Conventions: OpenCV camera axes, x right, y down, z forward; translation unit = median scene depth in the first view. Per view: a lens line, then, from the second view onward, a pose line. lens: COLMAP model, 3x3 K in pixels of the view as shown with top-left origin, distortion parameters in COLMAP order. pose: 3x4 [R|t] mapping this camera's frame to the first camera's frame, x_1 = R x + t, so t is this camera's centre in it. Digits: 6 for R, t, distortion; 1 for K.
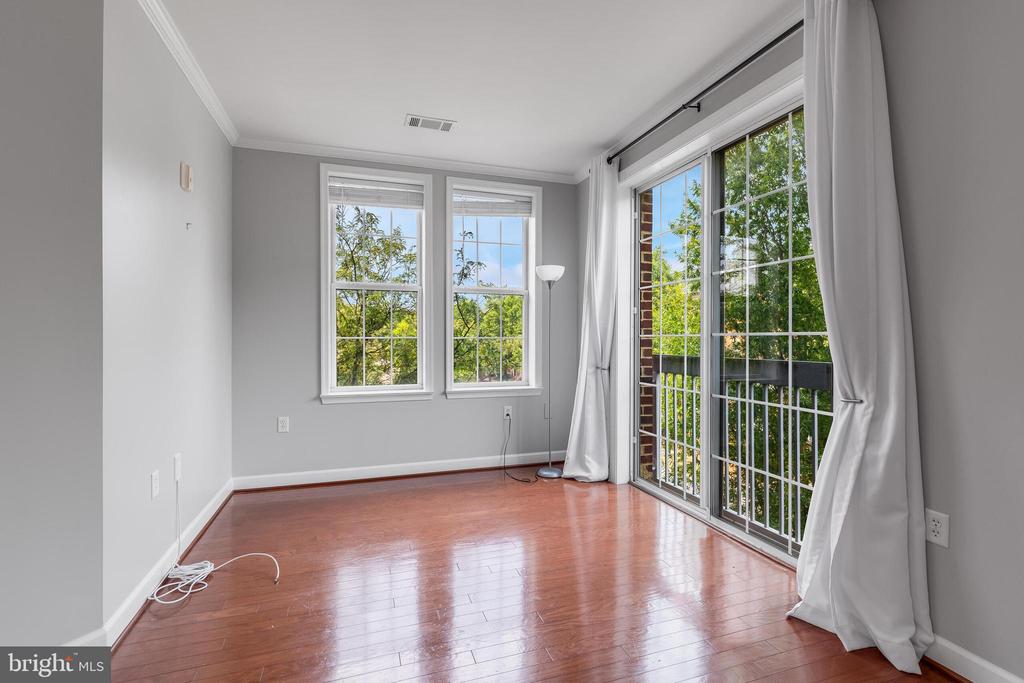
lens RADIAL K [[473.5, 0, 513.6], [0, 473.5, 336.6], [0, 0, 1]] dist [0.042995, 0.000053]
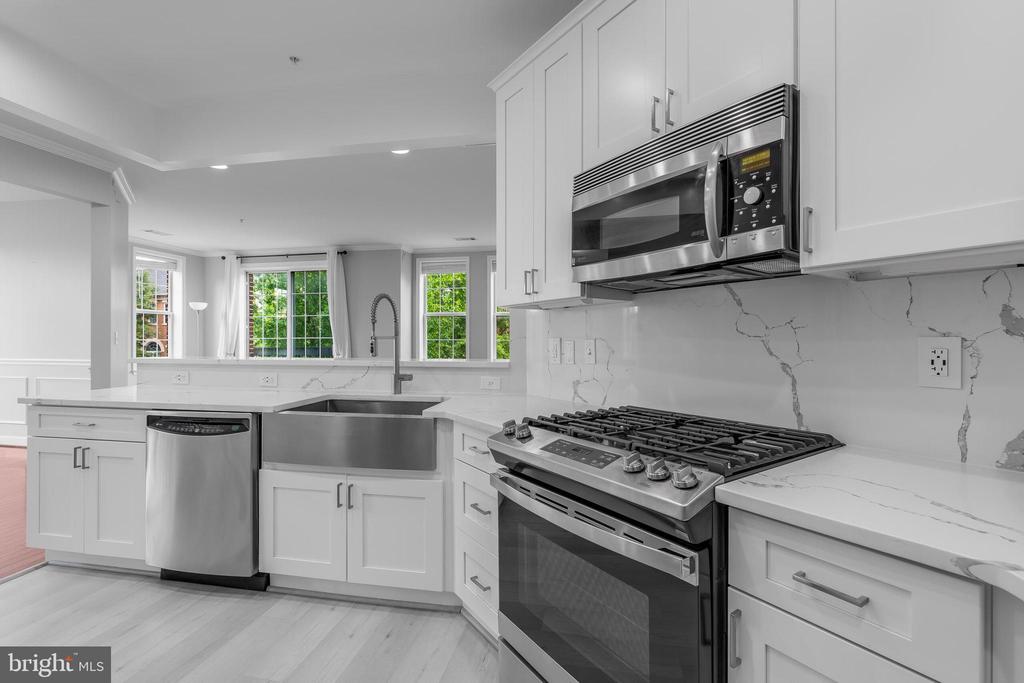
lens RADIAL K [[460.5, 0, 511.3], [0, 460.5, 338.0], [0, 0, 1]] dist [0.002352, 0.000282]
pose [[0.491202, 0.001476, 0.871045, -0.972536], [-0.002604, 0.999997, -0.000226, -0.006416], [-0.871042, -0.002157, 0.491204, -1.079378]]
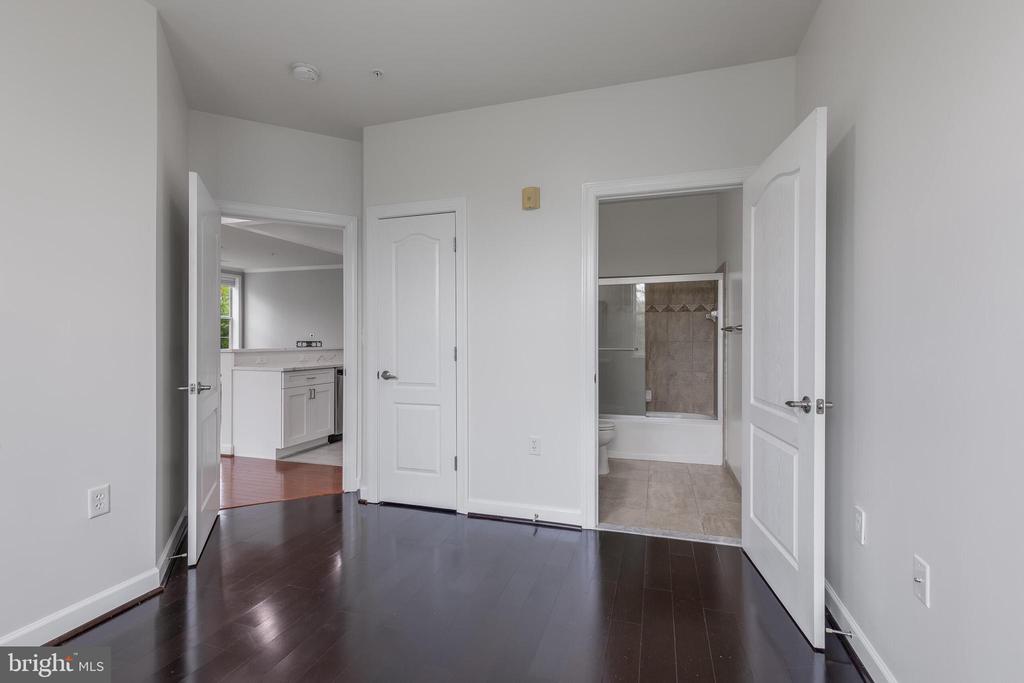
lens RADIAL K [[456.5, 0, 513.4], [0, 456.5, 340.3], [0, 0, 1]] dist [0.004839, -0.000306]
pose [[-0.810174, -0.004551, 0.586172, -1.884248], [-0.004559, 0.999989, 0.001462, 0.001086], [-0.586172, -0.001488, -0.810185, 0.366828]]
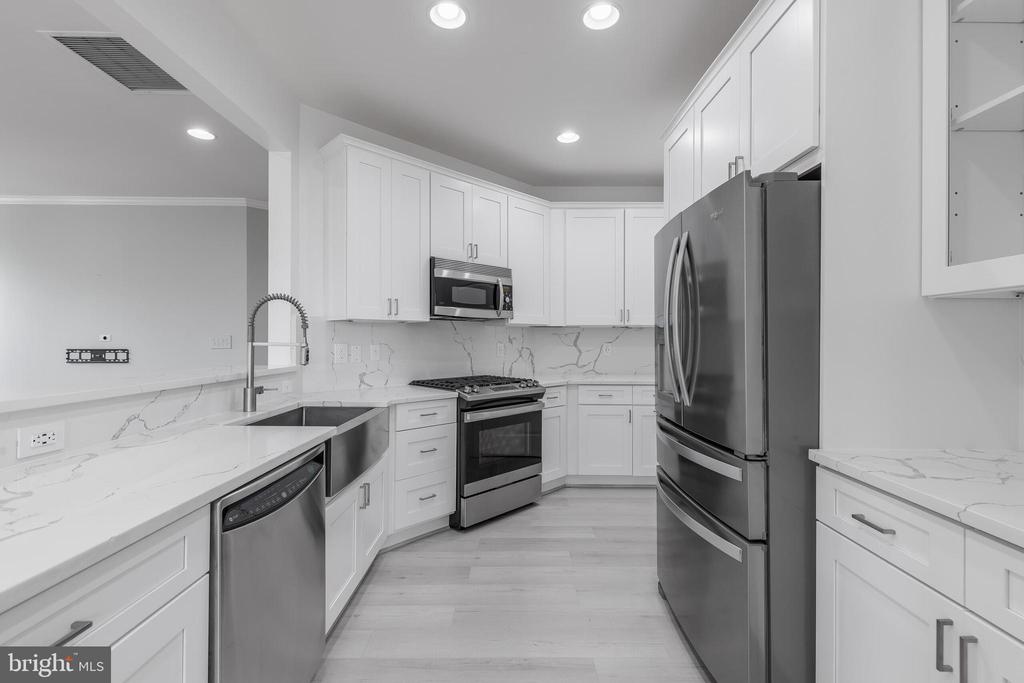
lens RADIAL K [[456.5, 0, 513.4], [0, 456.5, 340.3], [0, 0, 1]] dist [0.004839, -0.000306]
pose [[-0.948304, -0.003151, 0.317347, -0.951757], [-0.004470, 0.999984, -0.003428, -0.011007], [-0.317331, -0.004669, -0.948303, -0.196409]]
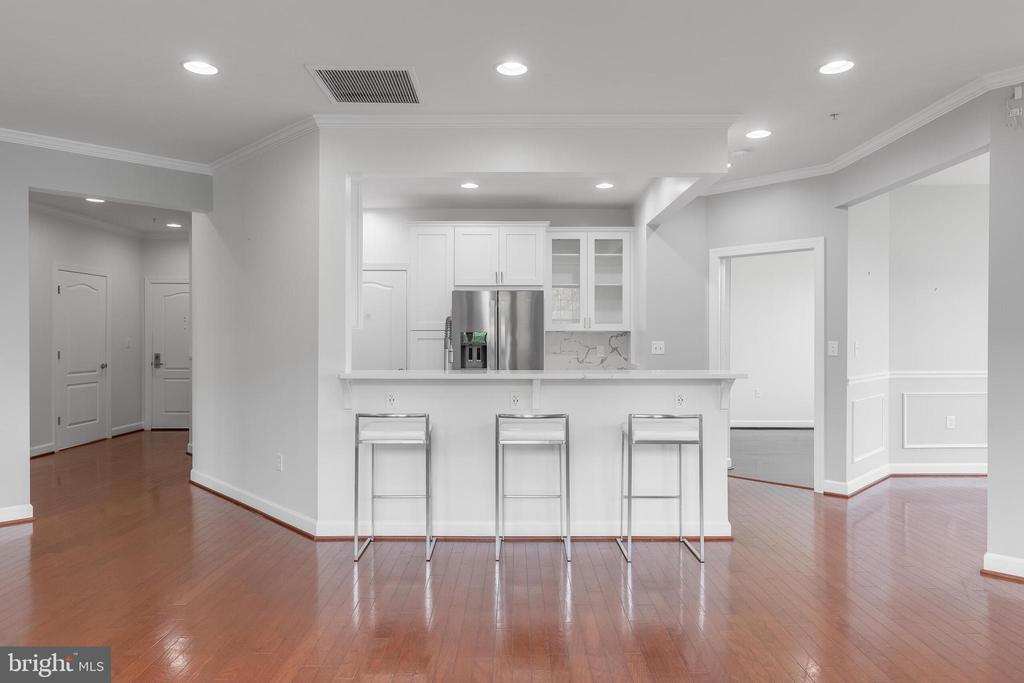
lens RADIAL K [[661.8, 0, 512.0], [0, 661.8, 341.5], [0, 0, 1]] dist [0.007347, 0.000348]
pose [[-0.321850, 0.006093, -0.946771, 0.574278], [0.003280, 0.999980, 0.005321, -0.027779], [0.946785, -0.001393, -0.321864, -0.133286]]
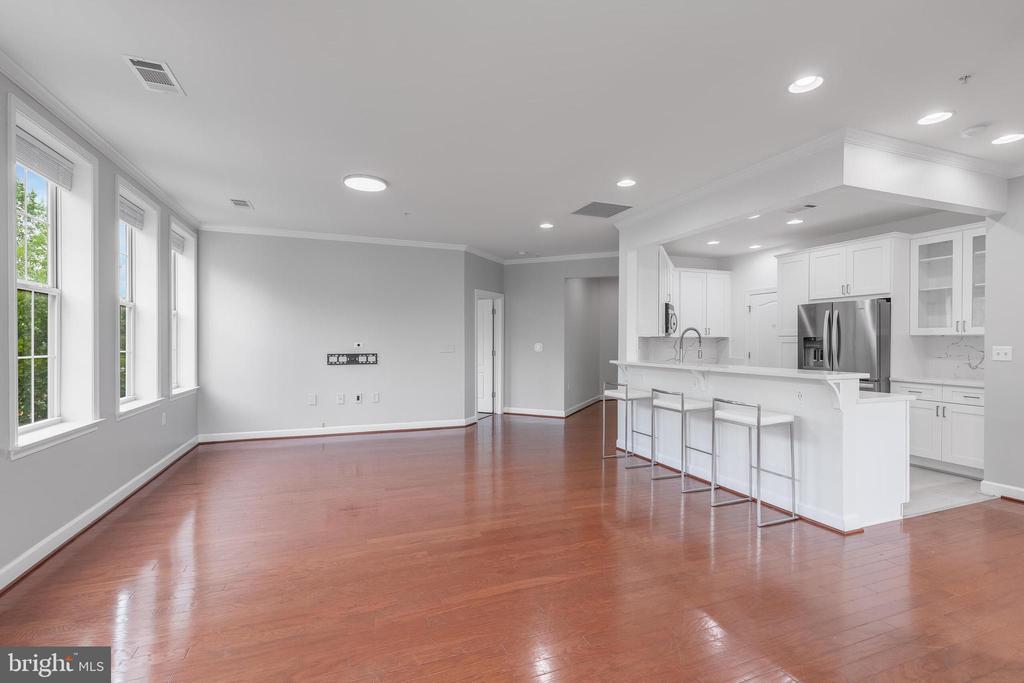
lens RADIAL K [[462.5, 0, 510.7], [0, 462.5, 344.1], [0, 0, 1]] dist [0.004263, 0.000102]
pose [[-0.999154, -0.000402, -0.041116, 0.032806], [-0.000513, 0.999996, 0.002693, -0.024477], [0.041115, 0.002711, -0.999151, 0.626737]]
